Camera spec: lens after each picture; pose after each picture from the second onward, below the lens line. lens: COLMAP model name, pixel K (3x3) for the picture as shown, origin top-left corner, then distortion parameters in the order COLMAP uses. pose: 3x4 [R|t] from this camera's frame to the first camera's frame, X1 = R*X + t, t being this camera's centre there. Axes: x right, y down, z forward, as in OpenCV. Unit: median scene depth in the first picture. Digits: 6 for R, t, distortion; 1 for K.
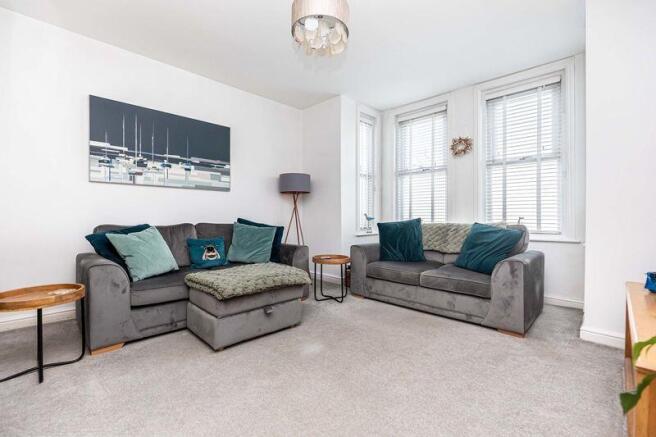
lens RADIAL K [[292.7, 0, 329.1], [0, 292.7, 217.8], [0, 0, 1]] dist [0.002478, -0.000010]
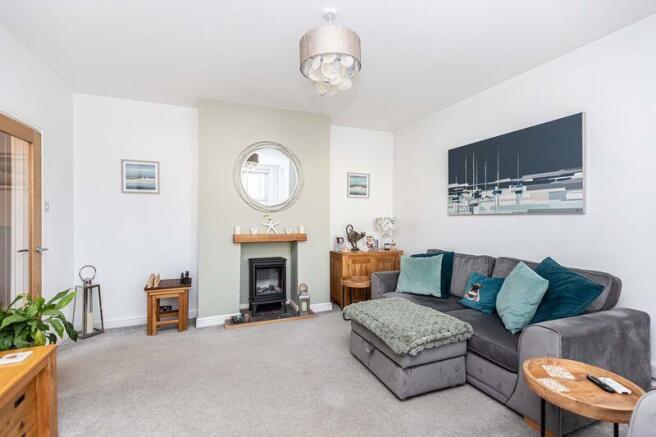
lens RADIAL K [[292.7, 0, 329.1], [0, 292.7, 217.8], [0, 0, 1]] dist [0.002478, -0.000010]
pose [[-0.382981, -0.004717, -0.923744, 0.533076], [-0.002390, 0.999989, -0.004115, -0.091051], [0.923753, 0.000632, -0.382988, 0.867750]]
